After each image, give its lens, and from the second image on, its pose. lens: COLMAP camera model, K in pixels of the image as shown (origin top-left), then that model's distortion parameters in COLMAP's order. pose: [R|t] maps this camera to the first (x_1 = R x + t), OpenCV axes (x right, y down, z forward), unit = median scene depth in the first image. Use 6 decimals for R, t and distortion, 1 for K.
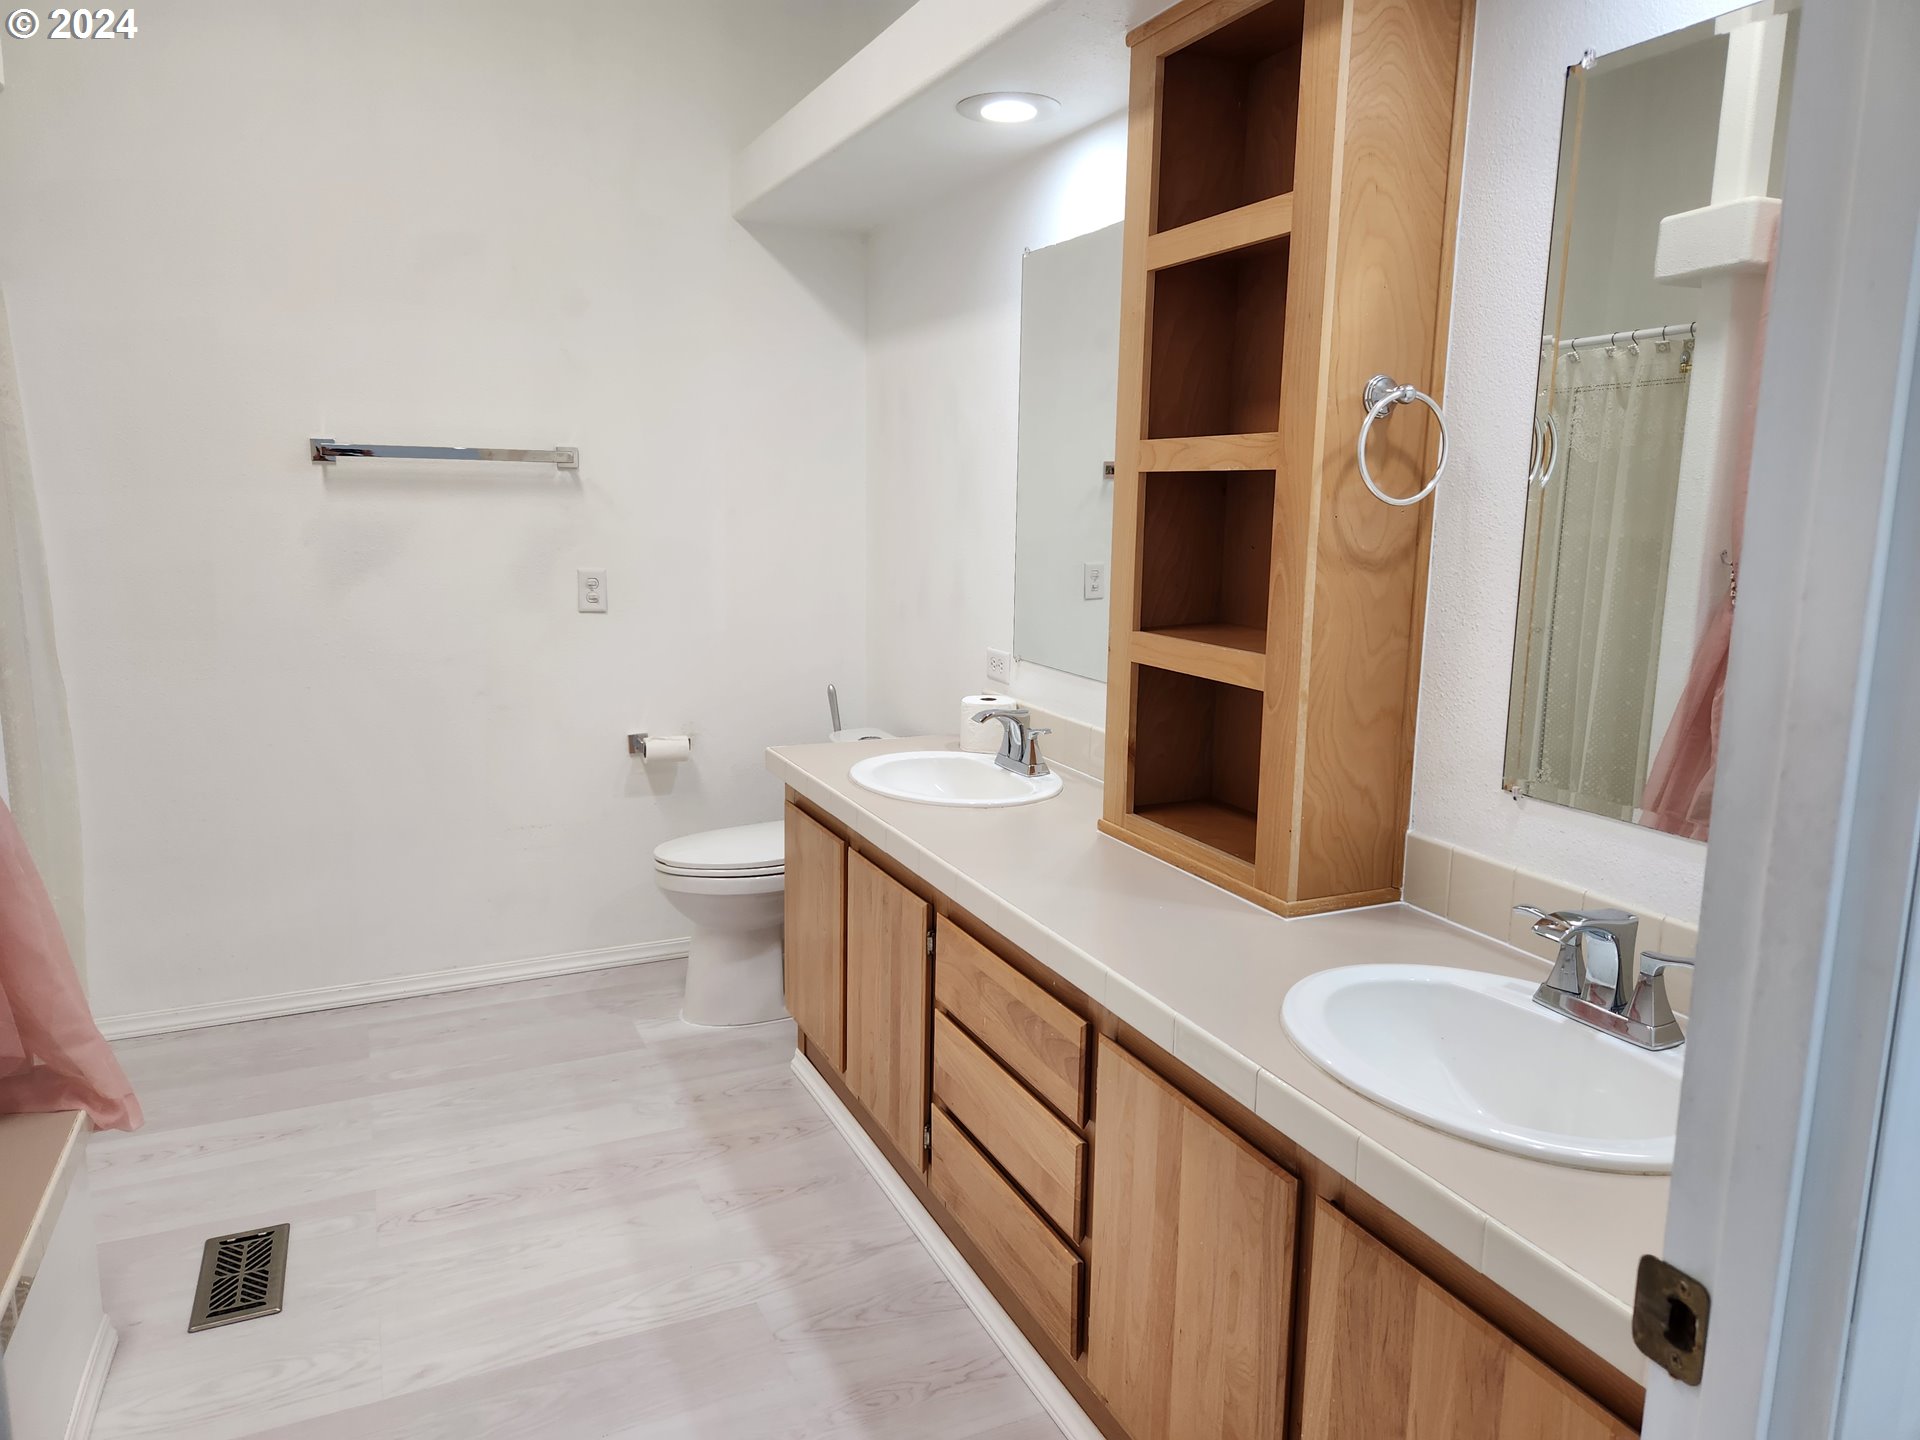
lens RADIAL K [[1295.8, 0, 961.5], [0, 1295.8, 718.0], [0, 0, 1]] dist [0.022930, -0.013183]
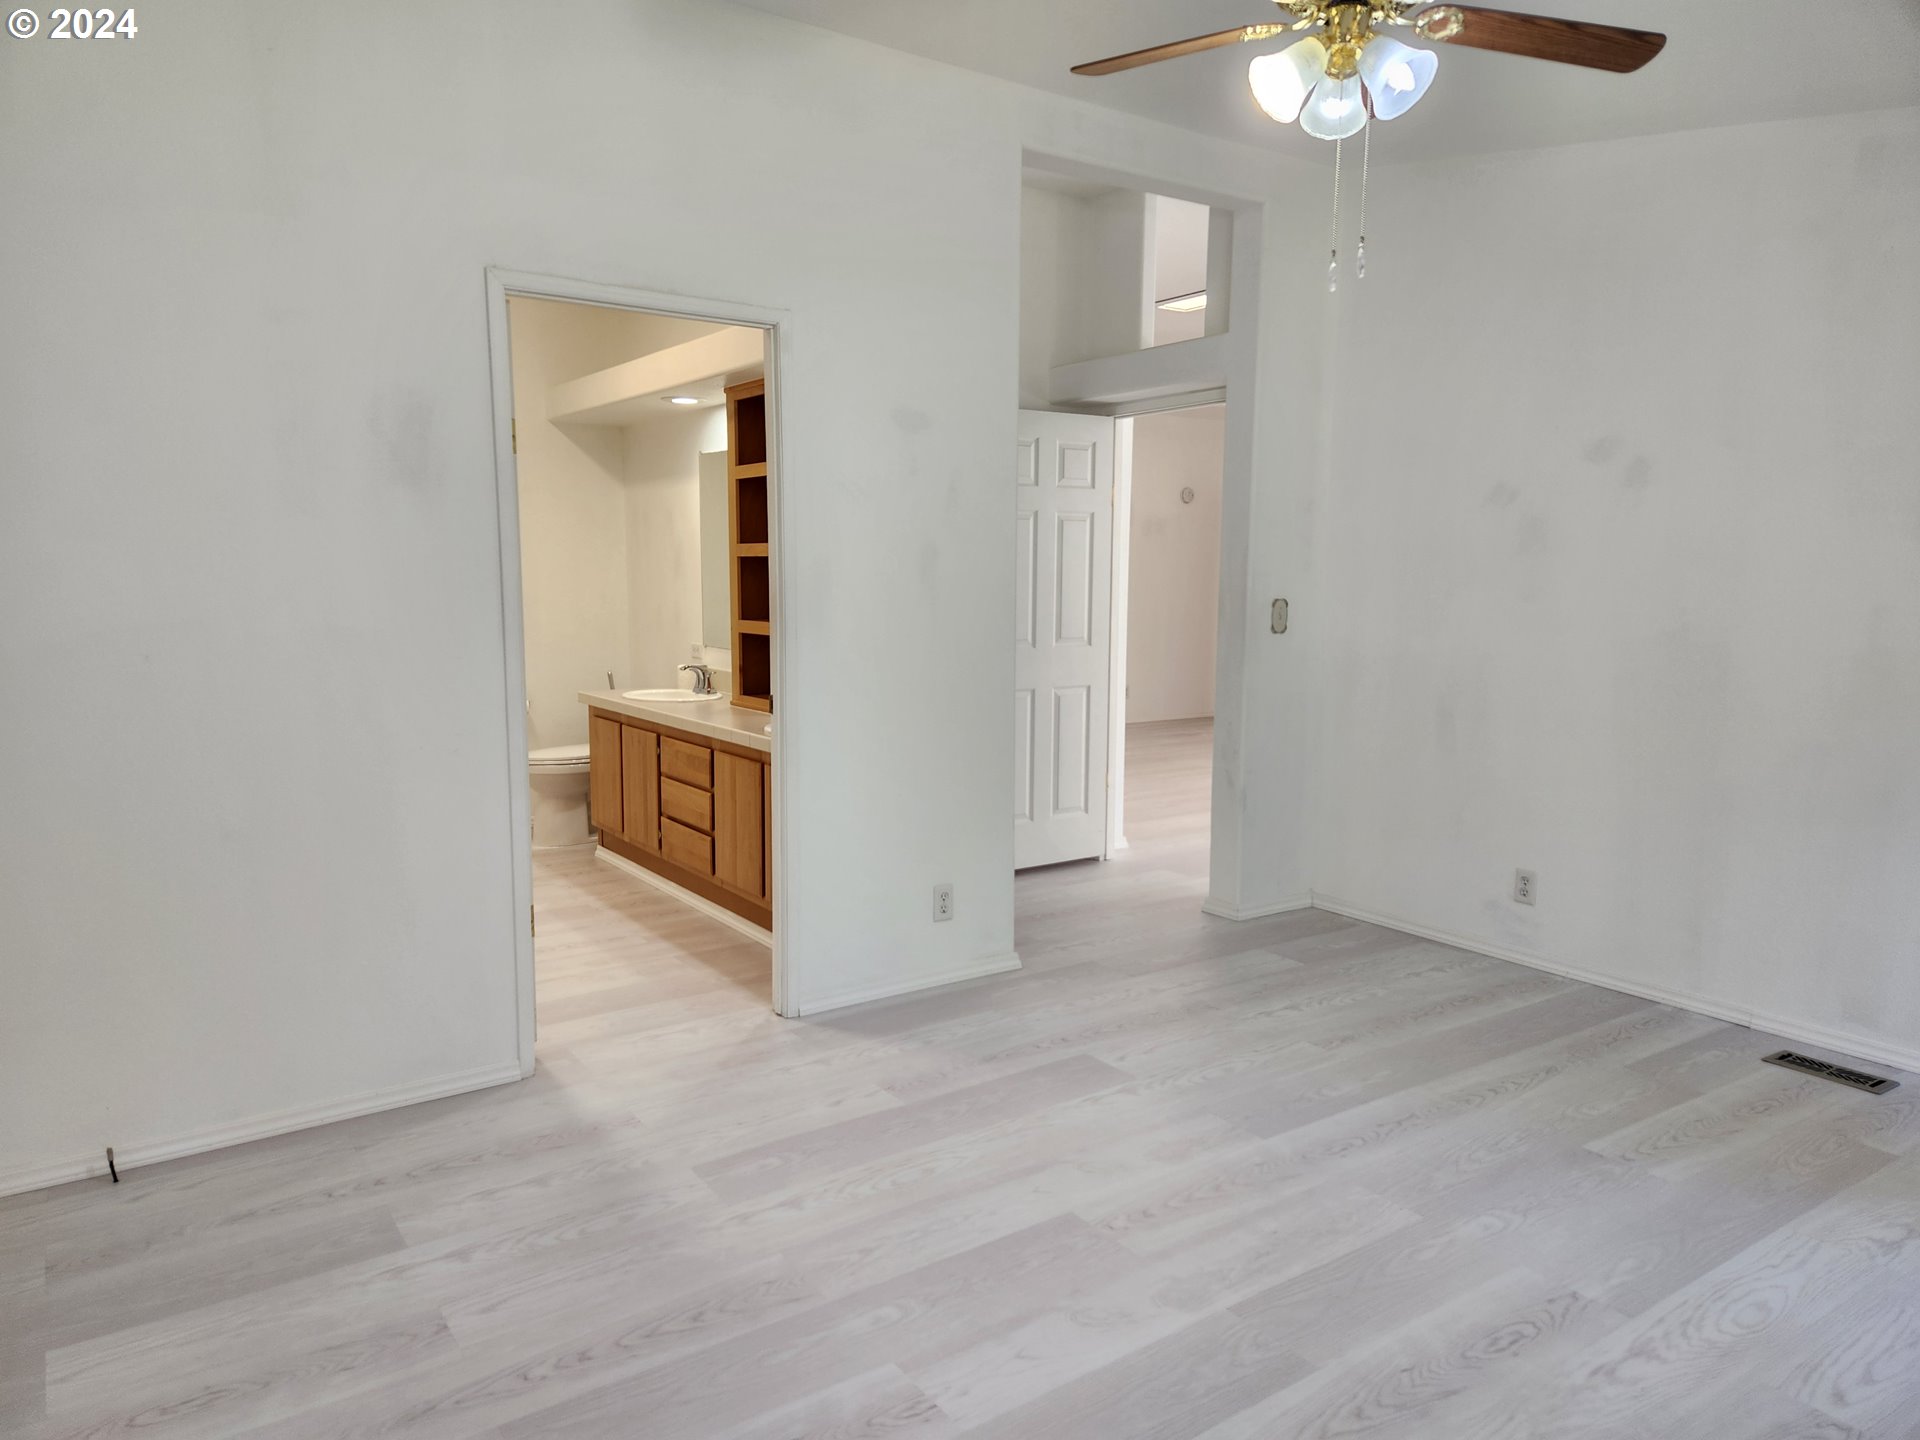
lens RADIAL K [[1295.8, 0, 956.3], [0, 1295.8, 719.3], [0, 0, 1]] dist [0.022930, -0.013183]
pose [[0.985915, -0.033912, 0.163771, 0.112102], [0.043640, 0.997467, -0.056175, 0.239382], [-0.161452, 0.062531, 0.984898, -1.272294]]
